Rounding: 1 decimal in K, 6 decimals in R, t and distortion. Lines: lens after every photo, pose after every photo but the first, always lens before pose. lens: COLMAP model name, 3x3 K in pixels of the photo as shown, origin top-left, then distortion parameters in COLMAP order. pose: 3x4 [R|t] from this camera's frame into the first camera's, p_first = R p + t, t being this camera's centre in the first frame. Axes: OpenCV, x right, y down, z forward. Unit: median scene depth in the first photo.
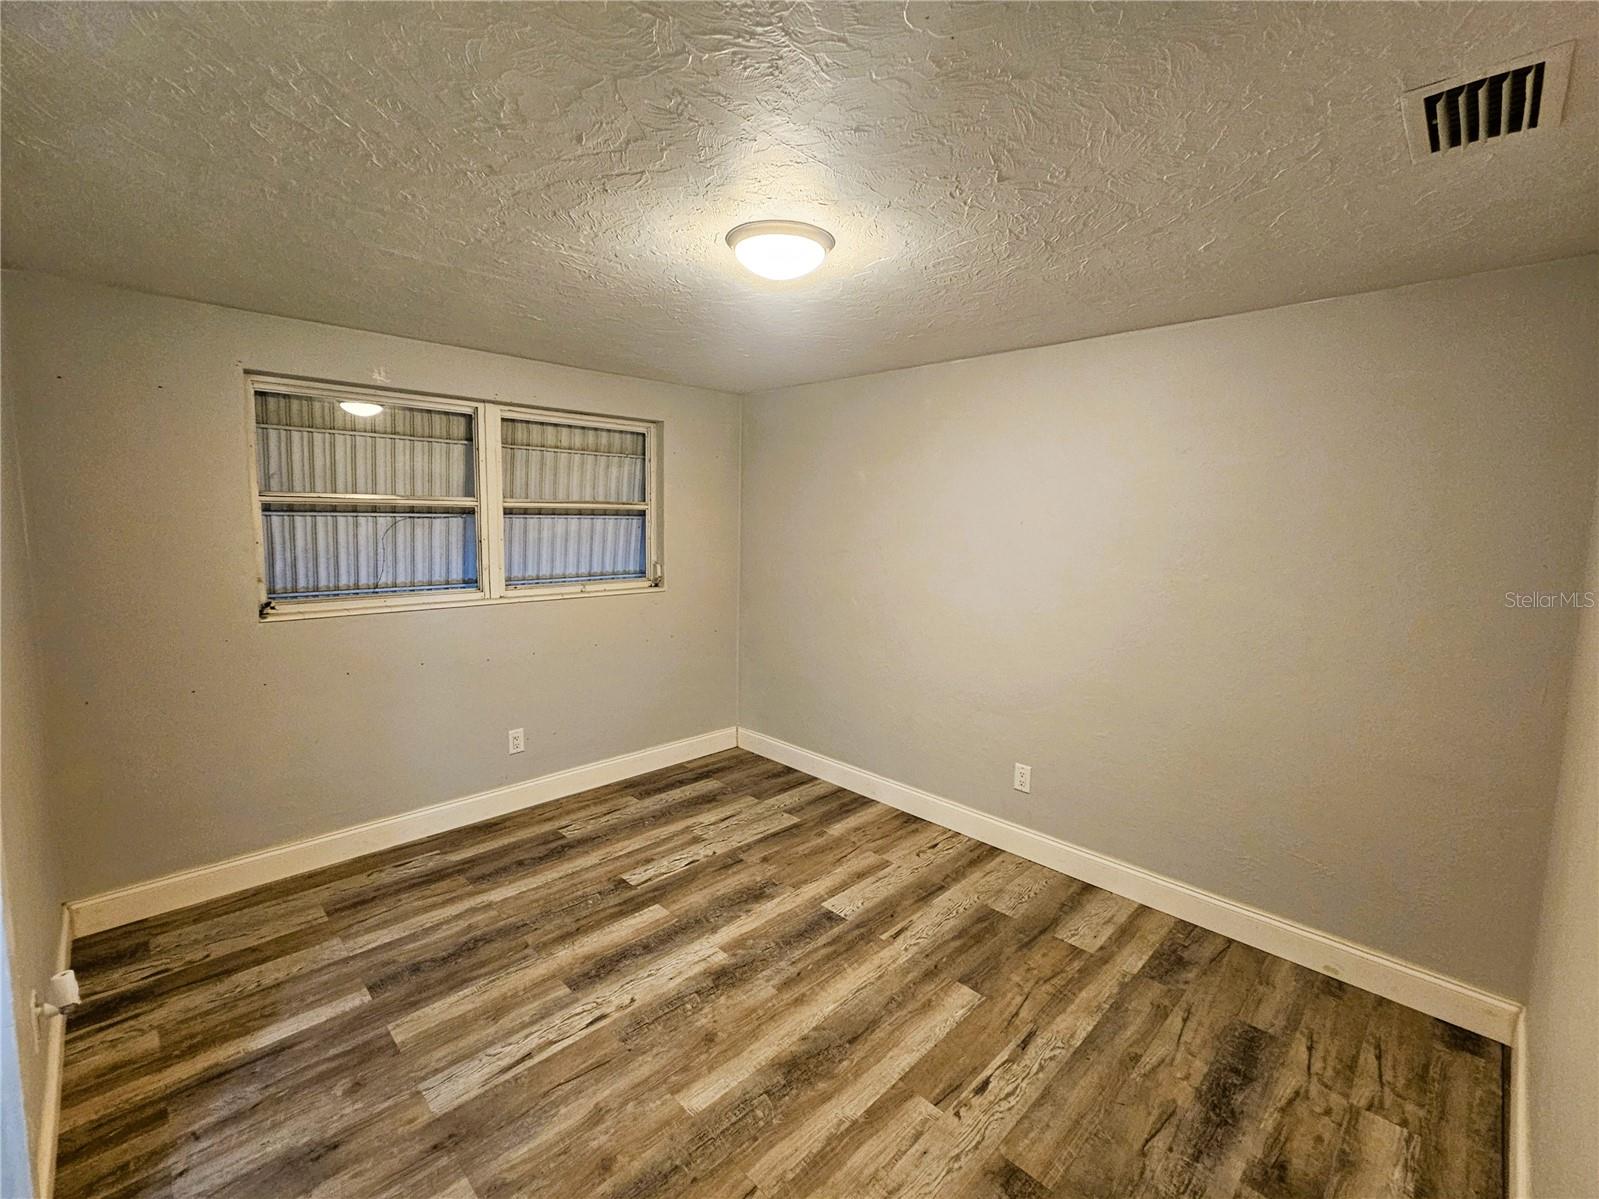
lens RADIAL K [[692.2, 0, 791.7], [0, 692.2, 588.6], [0, 0, 1]] dist [0.001890, 0.000094]
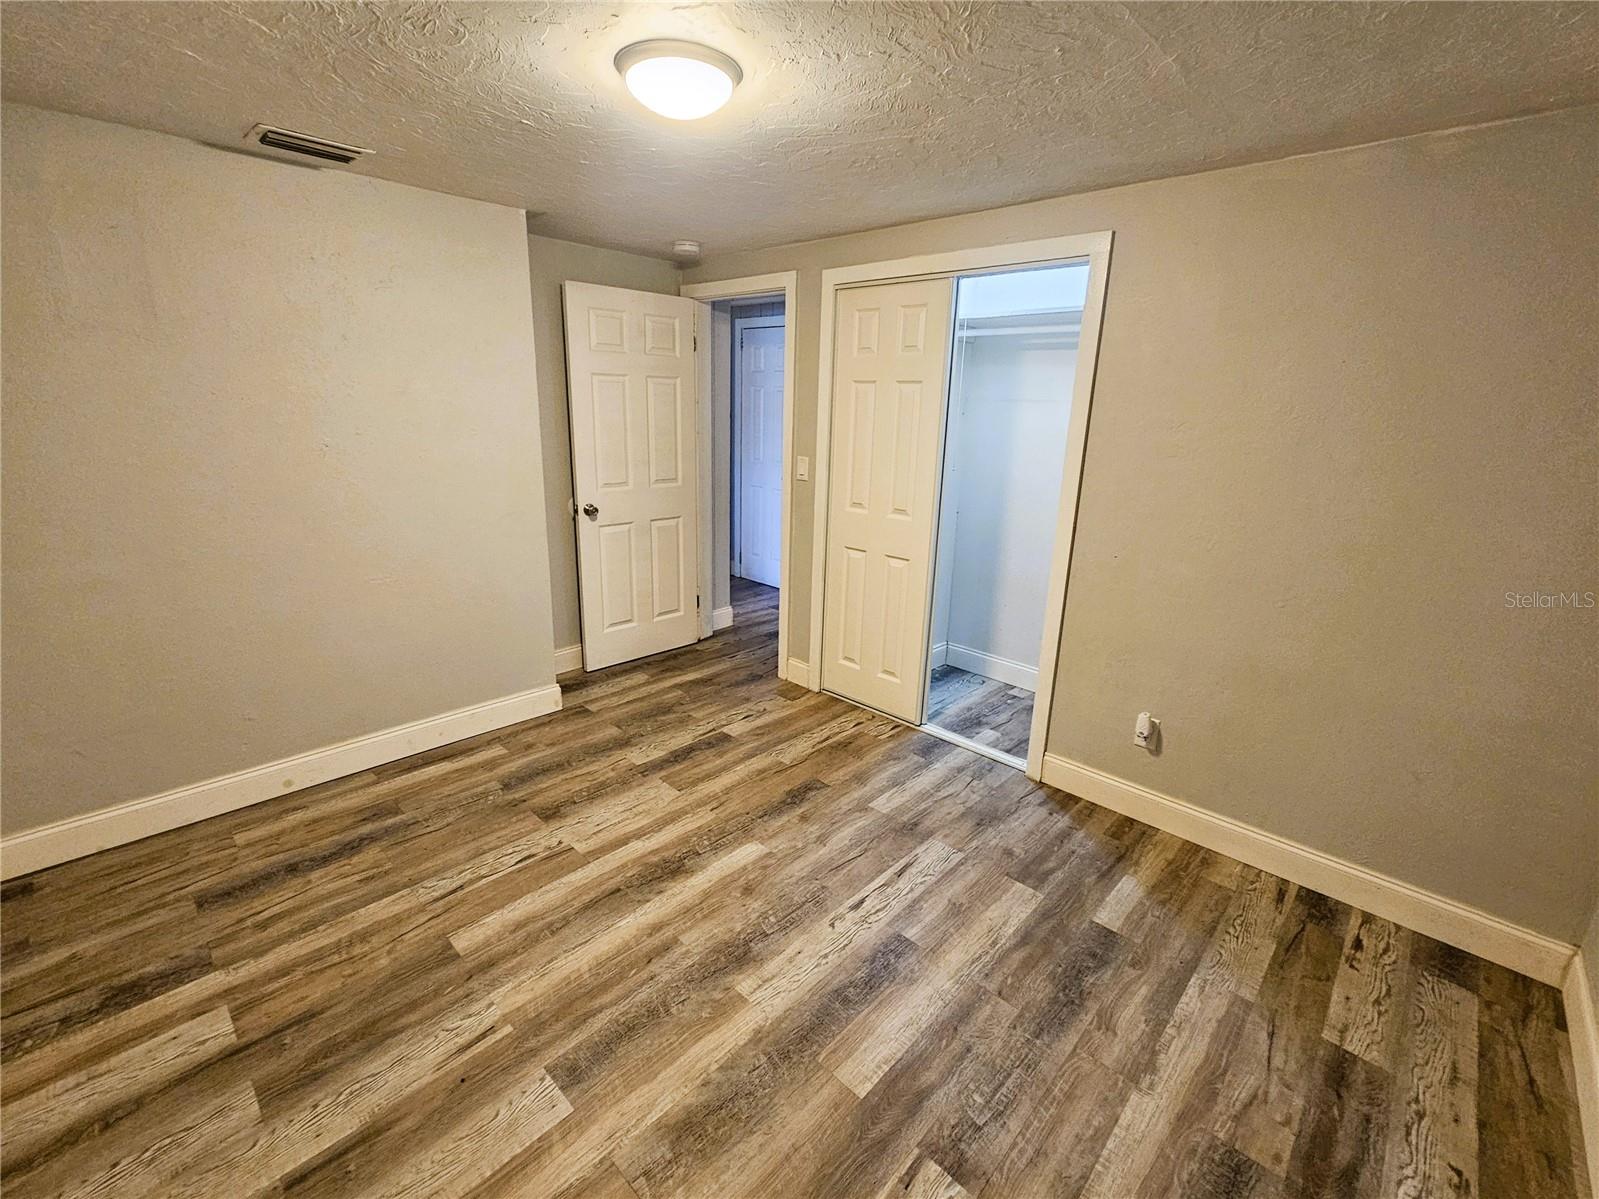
lens RADIAL K [[692.2, 0, 791.7], [0, 692.2, 588.6], [0, 0, 1]] dist [0.001890, 0.000094]
pose [[-0.998626, -0.038712, -0.035311, -0.118967], [-0.048978, 0.929108, 0.366551, -0.181787], [0.018618, 0.367777, -0.929728, 1.675412]]
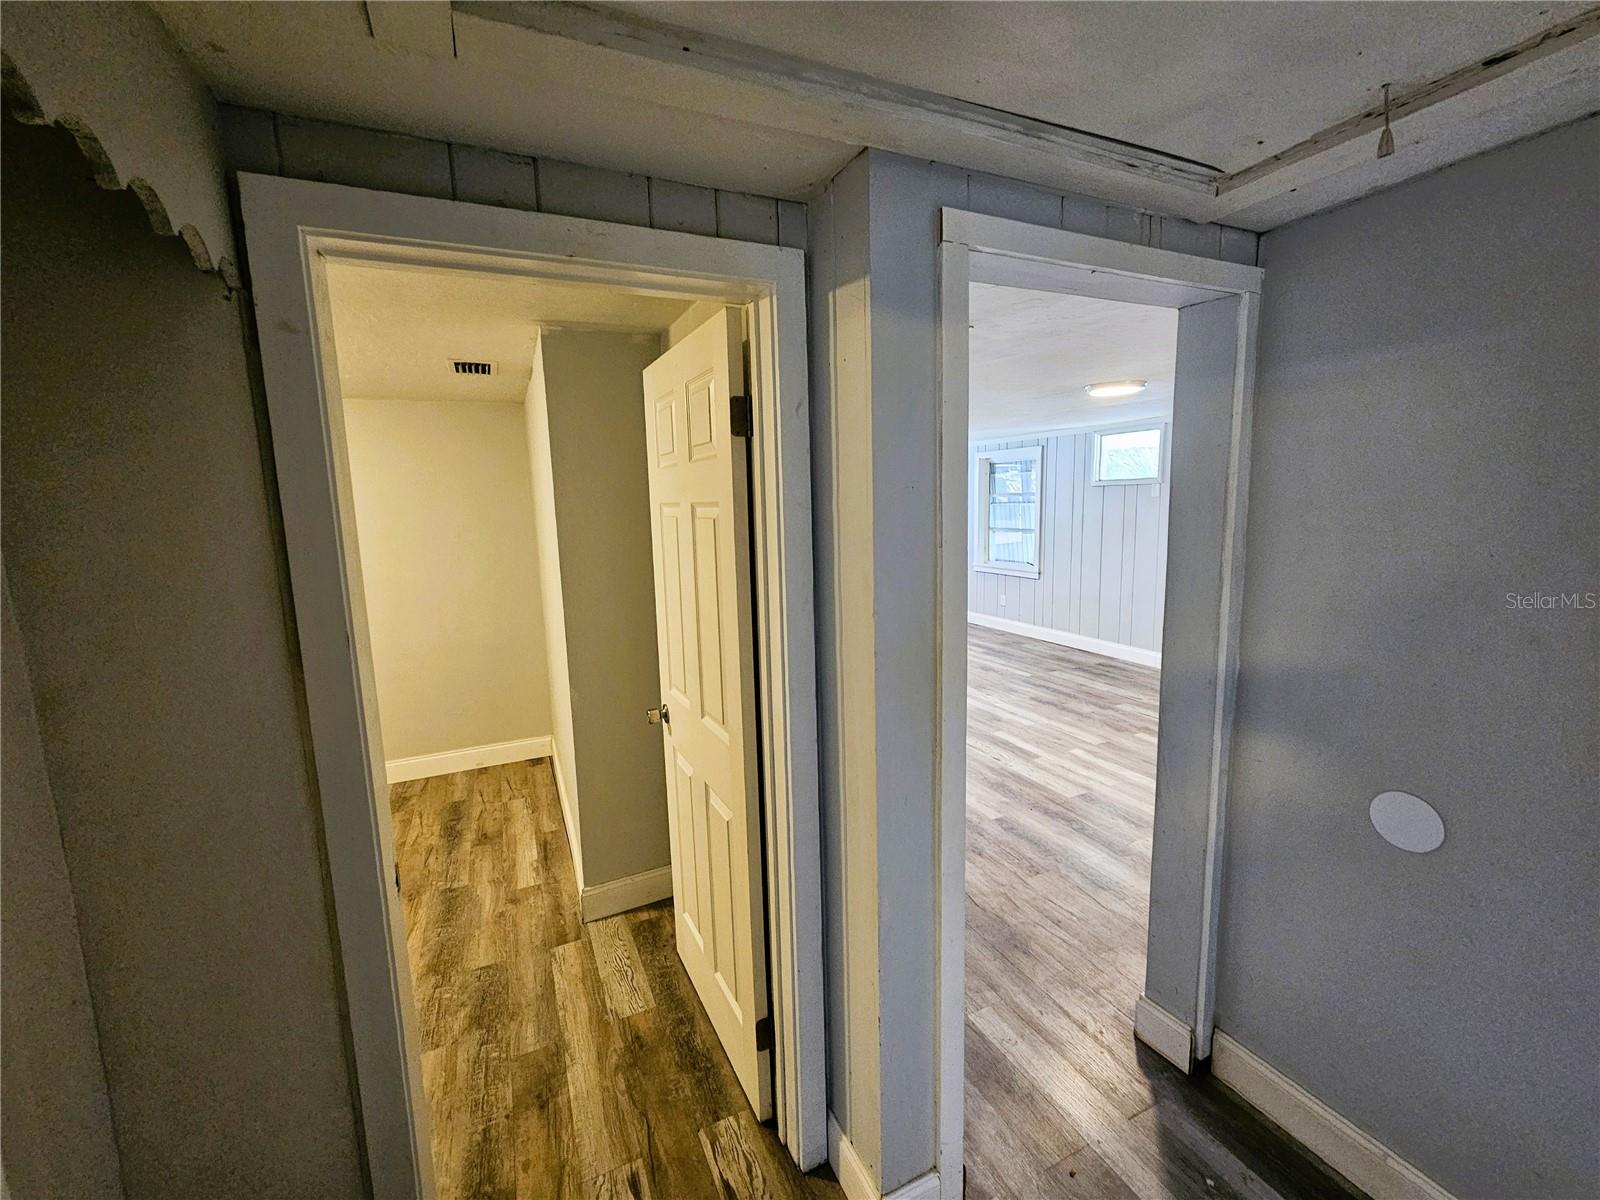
lens RADIAL K [[682.3, 0, 796.8], [0, 682.3, 591.8], [0, 0, 1]] dist [-0.000396, 0.000574]
pose [[0.353705, -0.160908, 0.921413, -0.544737], [0.138191, 0.983271, 0.118662, 0.002579], [-0.925092, 0.085360, 0.370024, -0.510920]]
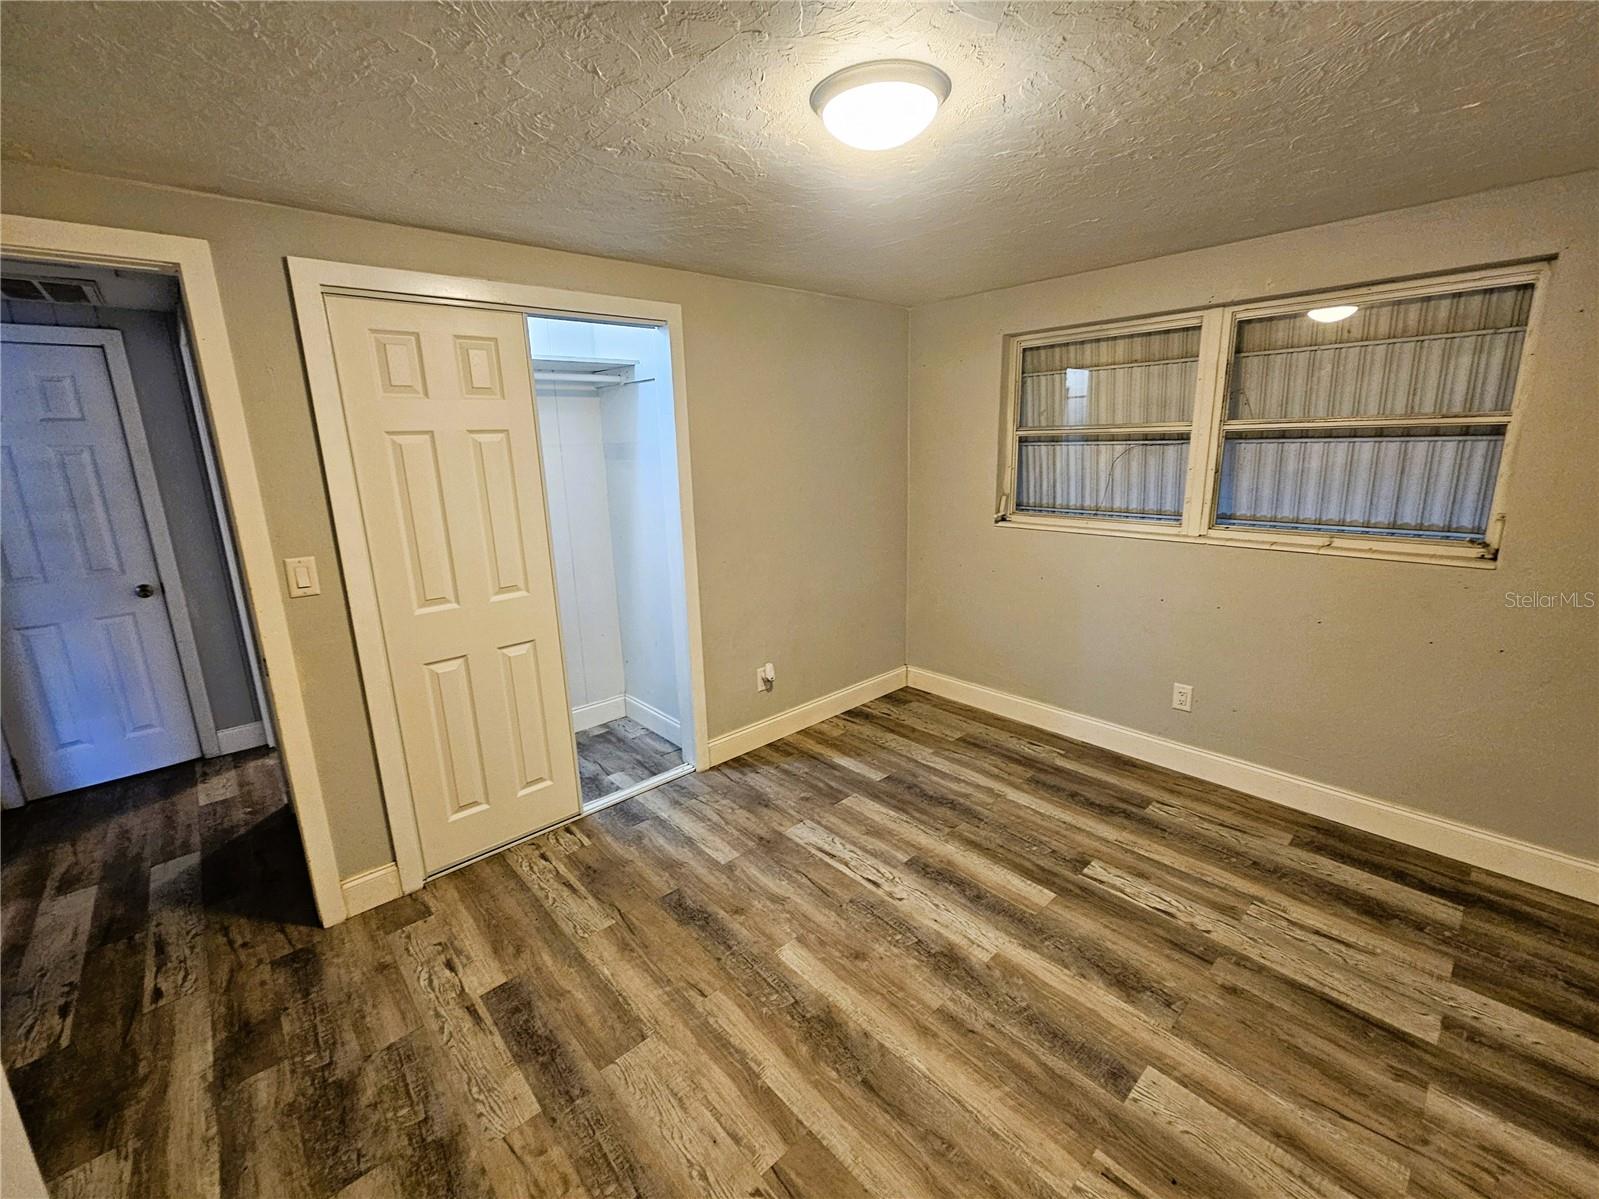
lens RADIAL K [[672.3, 0, 802.5], [0, 672.3, 589.5], [0, 0, 1]] dist [-0.001039, 0.000537]
pose [[-0.043635, 0.203070, -0.978191, 0.697907], [-0.081363, 0.975149, 0.206068, -0.086324], [0.995729, 0.088580, -0.026028, 0.810315]]
